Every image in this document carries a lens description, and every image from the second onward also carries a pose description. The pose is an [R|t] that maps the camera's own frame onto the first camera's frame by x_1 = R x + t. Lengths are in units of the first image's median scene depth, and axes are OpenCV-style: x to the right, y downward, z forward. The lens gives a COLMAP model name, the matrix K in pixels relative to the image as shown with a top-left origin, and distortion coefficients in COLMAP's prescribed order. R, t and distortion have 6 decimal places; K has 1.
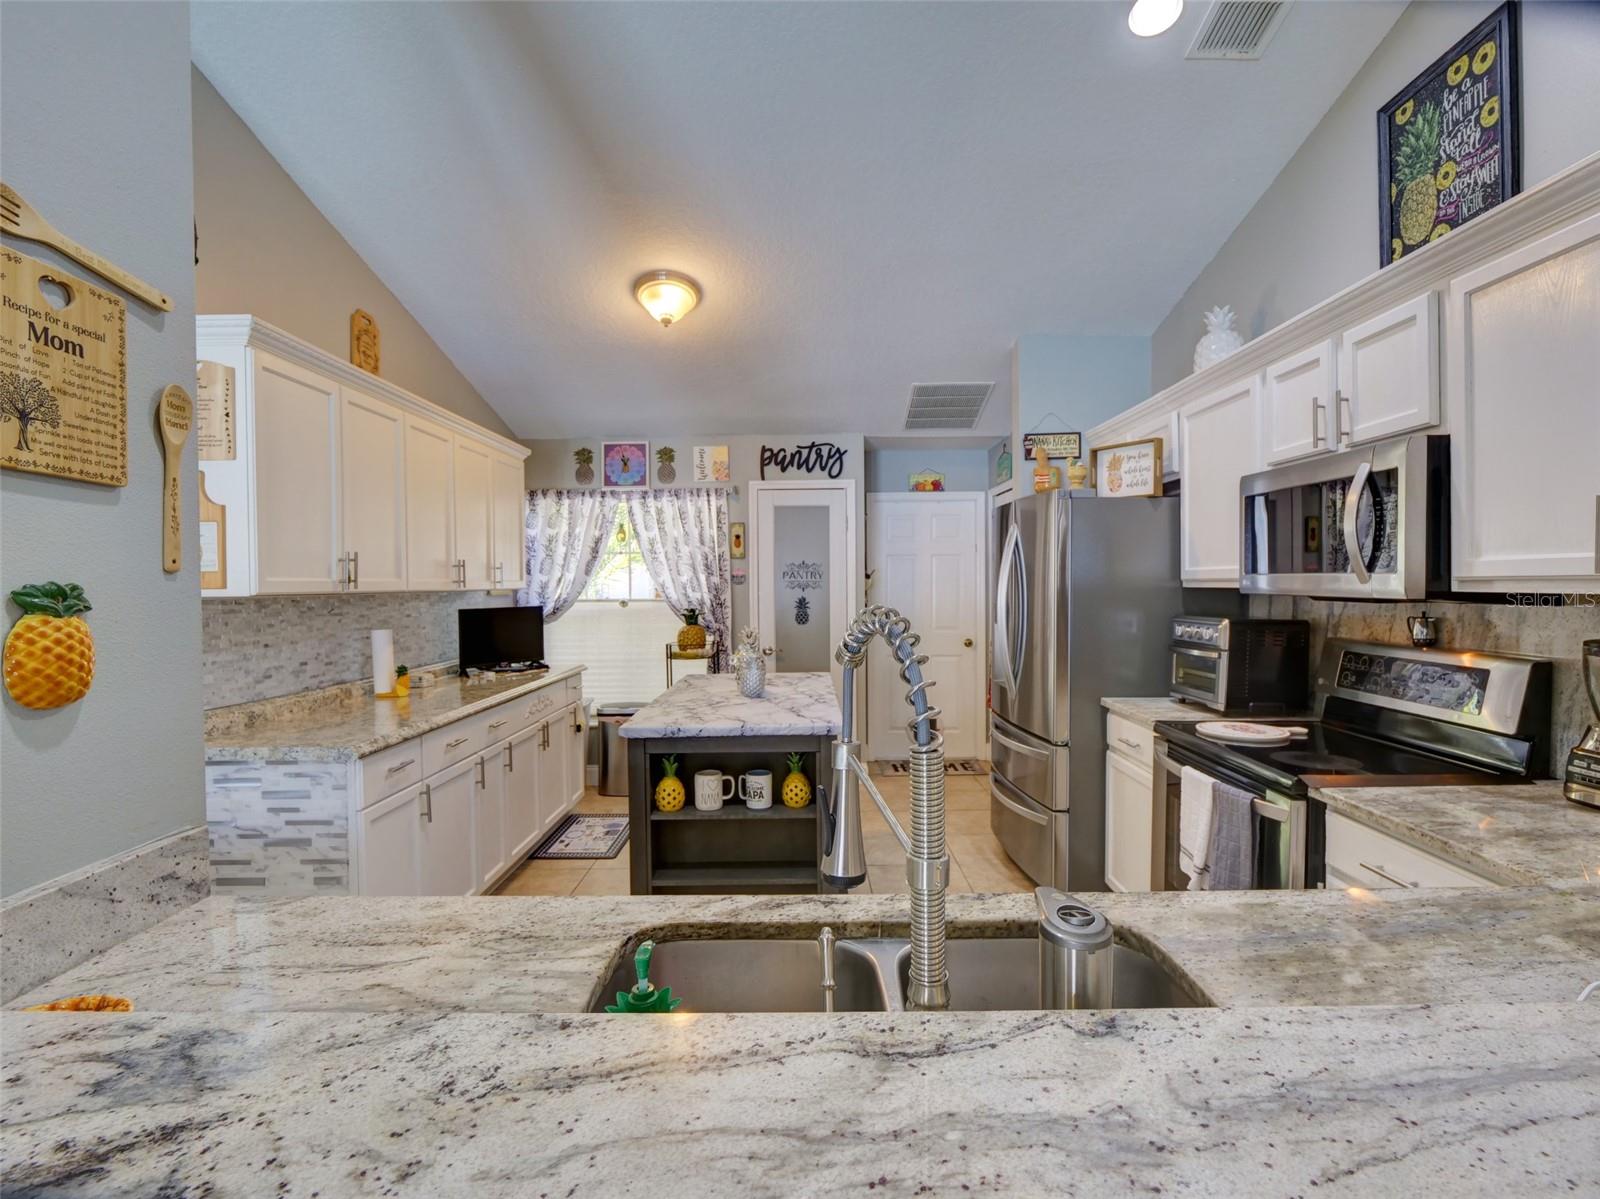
lens RADIAL K [[780.4, 0, 800.0], [0, 780.4, 599.5], [0, 0, 1]] dist [-0.013851, -0.000809]
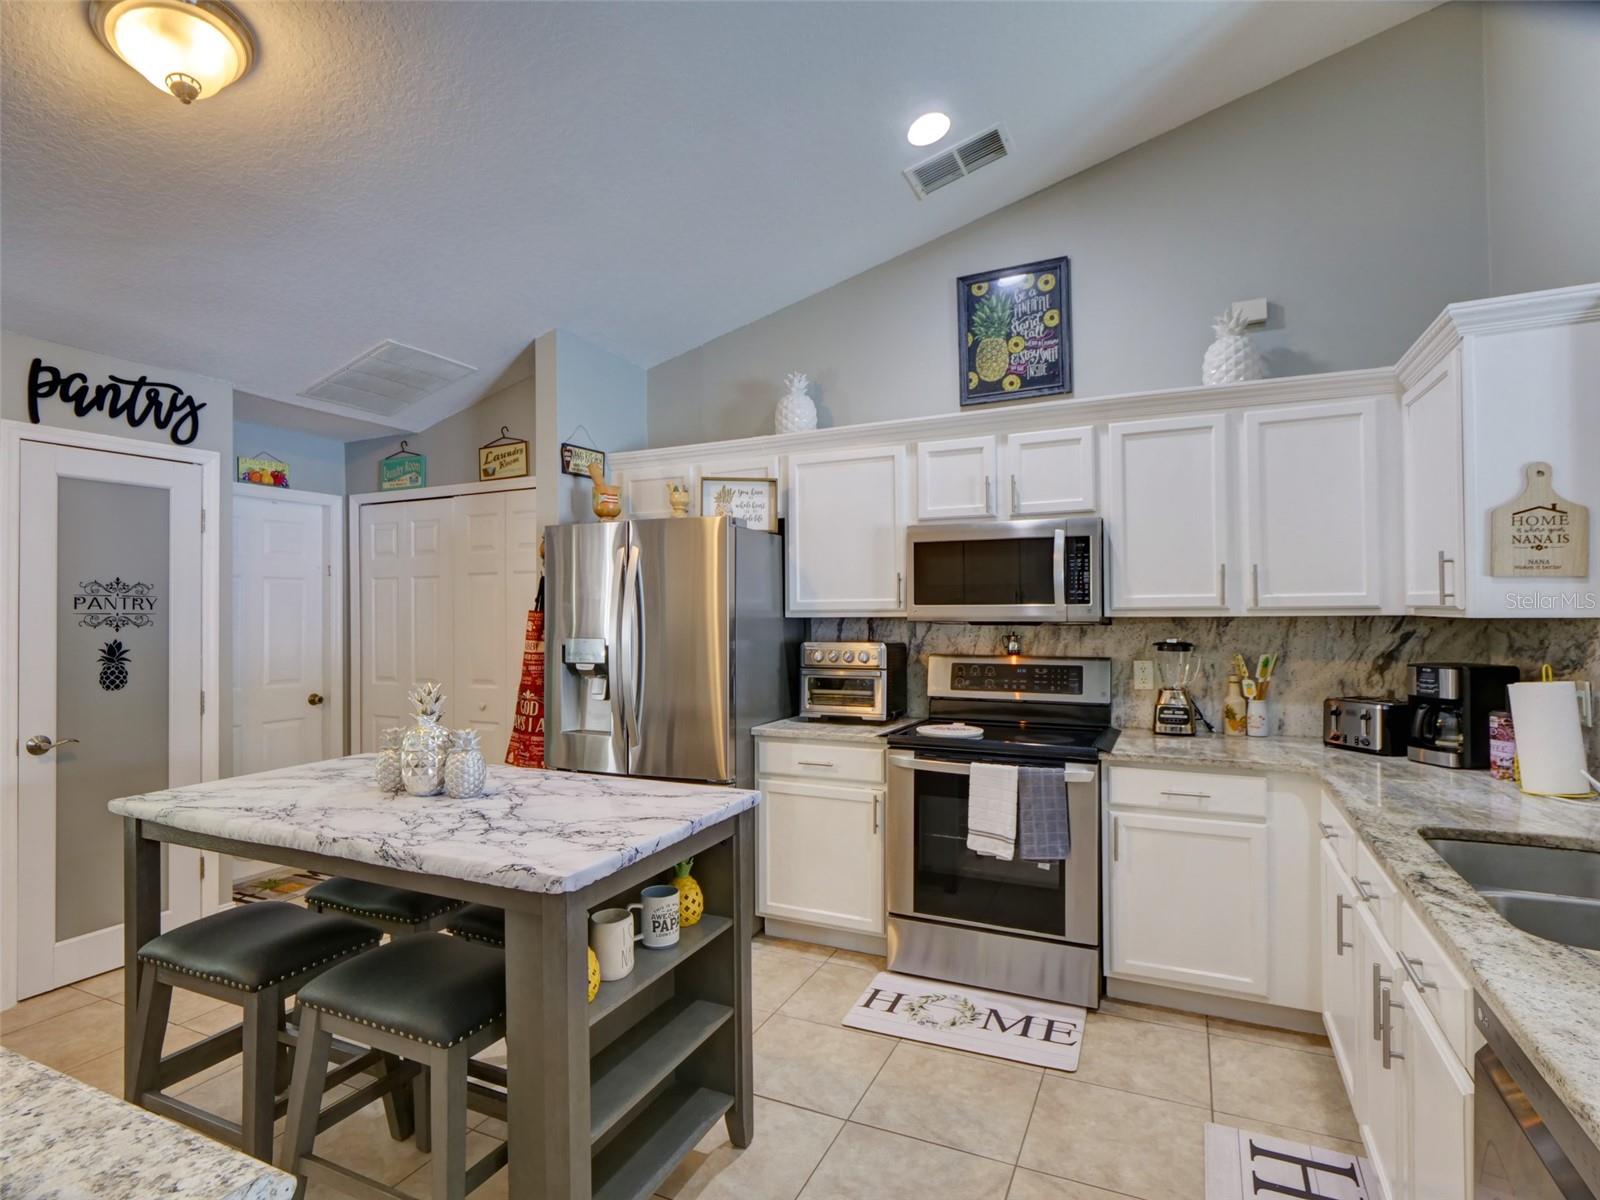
lens RADIAL K [[824.5, 0, 797.0], [0, 824.5, 603.7], [0, 0, 1]] dist [-0.010654, -0.000253]
pose [[0.417535, 0.014657, 0.908542, -0.350760], [0.024468, 0.999326, -0.027366, -0.002022], [-0.908331, 0.033656, 0.416895, 0.315466]]
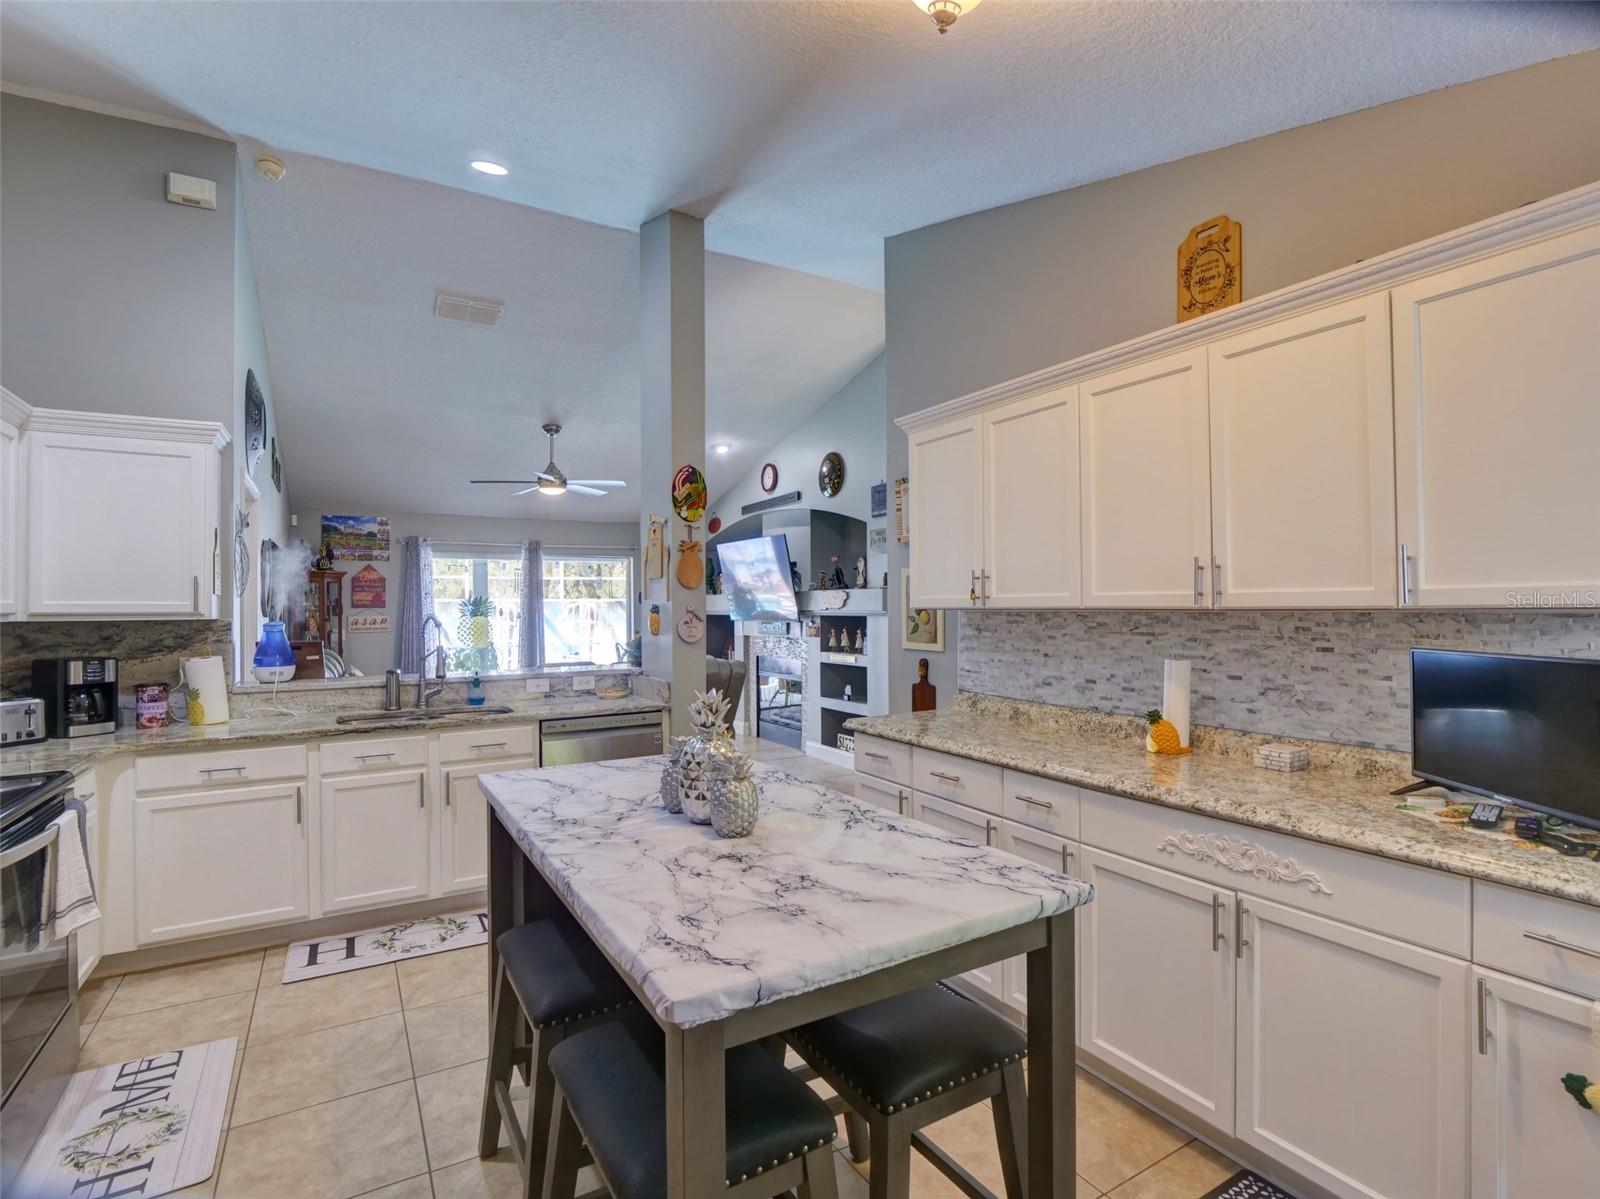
lens RADIAL K [[780.4, 0, 800.0], [0, 780.4, 599.5], [0, 0, 1]] dist [-0.013851, -0.000809]
pose [[-0.855072, 0.014042, -0.518319, 0.098586], [0.006206, 0.999839, 0.016849, -0.022004], [0.518472, 0.011190, -0.855021, 0.978002]]
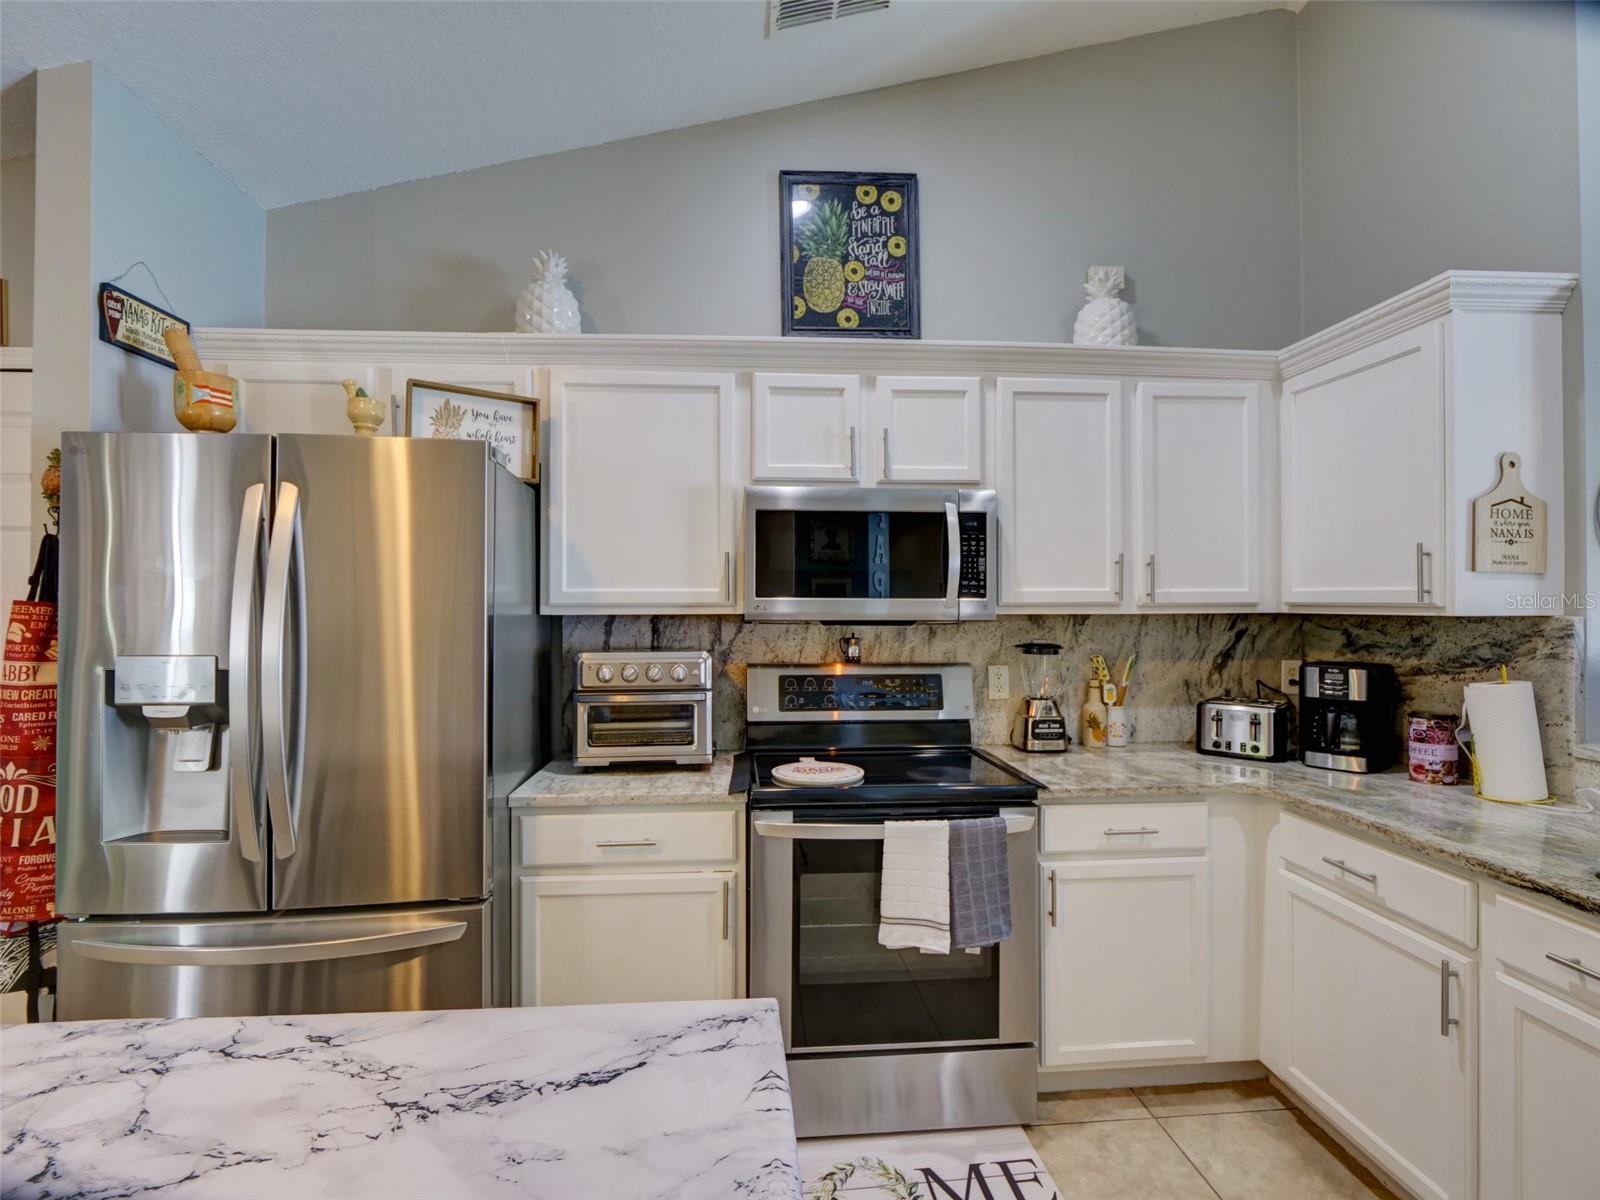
lens RADIAL K [[780.4, 0, 800.0], [0, 780.4, 600.0], [0, 0, 1]] dist [-0.013851, -0.000809]
pose [[-0.091816, 0.016728, 0.995635, -0.155921], [0.026036, 0.999557, -0.014393, -0.008293], [-0.995436, 0.024601, -0.092211, 0.521562]]
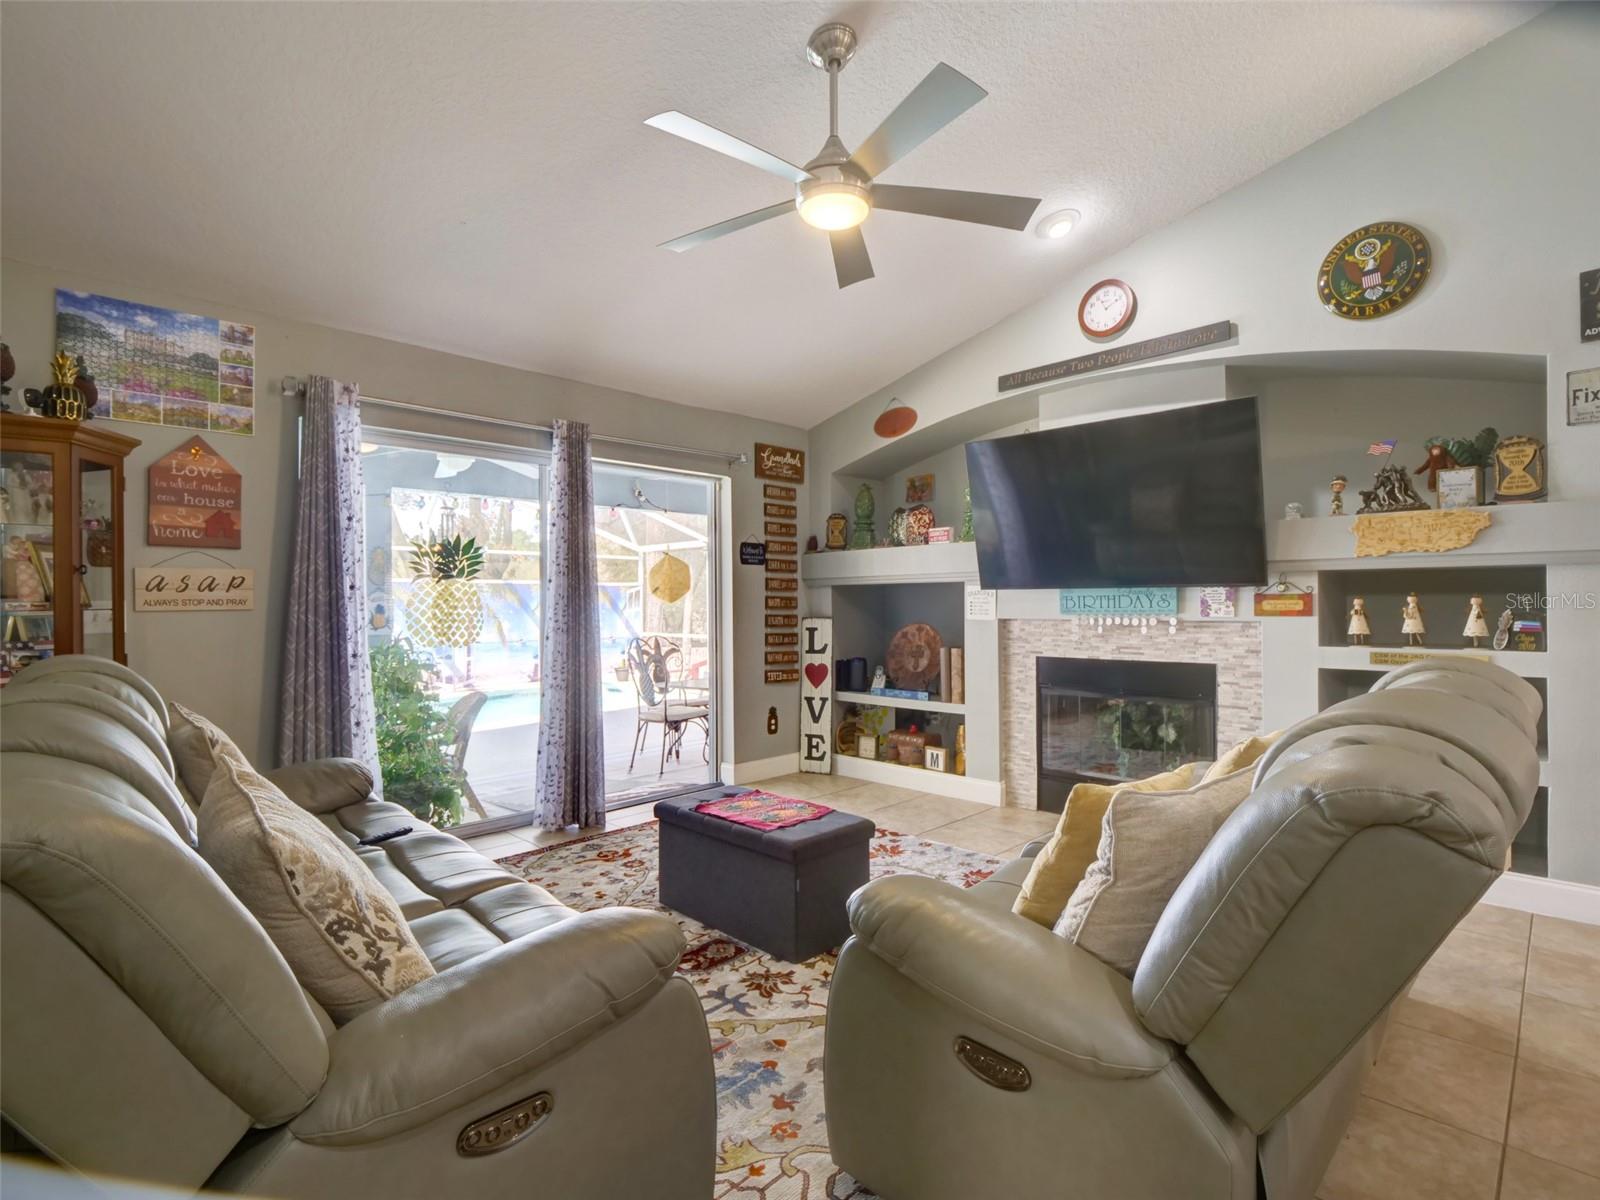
lens RADIAL K [[780.4, 0, 800.0], [0, 780.4, 600.0], [0, 0, 1]] dist [-0.013851, -0.000809]
pose [[-0.699323, 0.012937, -0.714689, 0.131973], [-0.002702, 0.999781, 0.020740, 0.041970], [0.714801, 0.016435, -0.699135, -0.034368]]
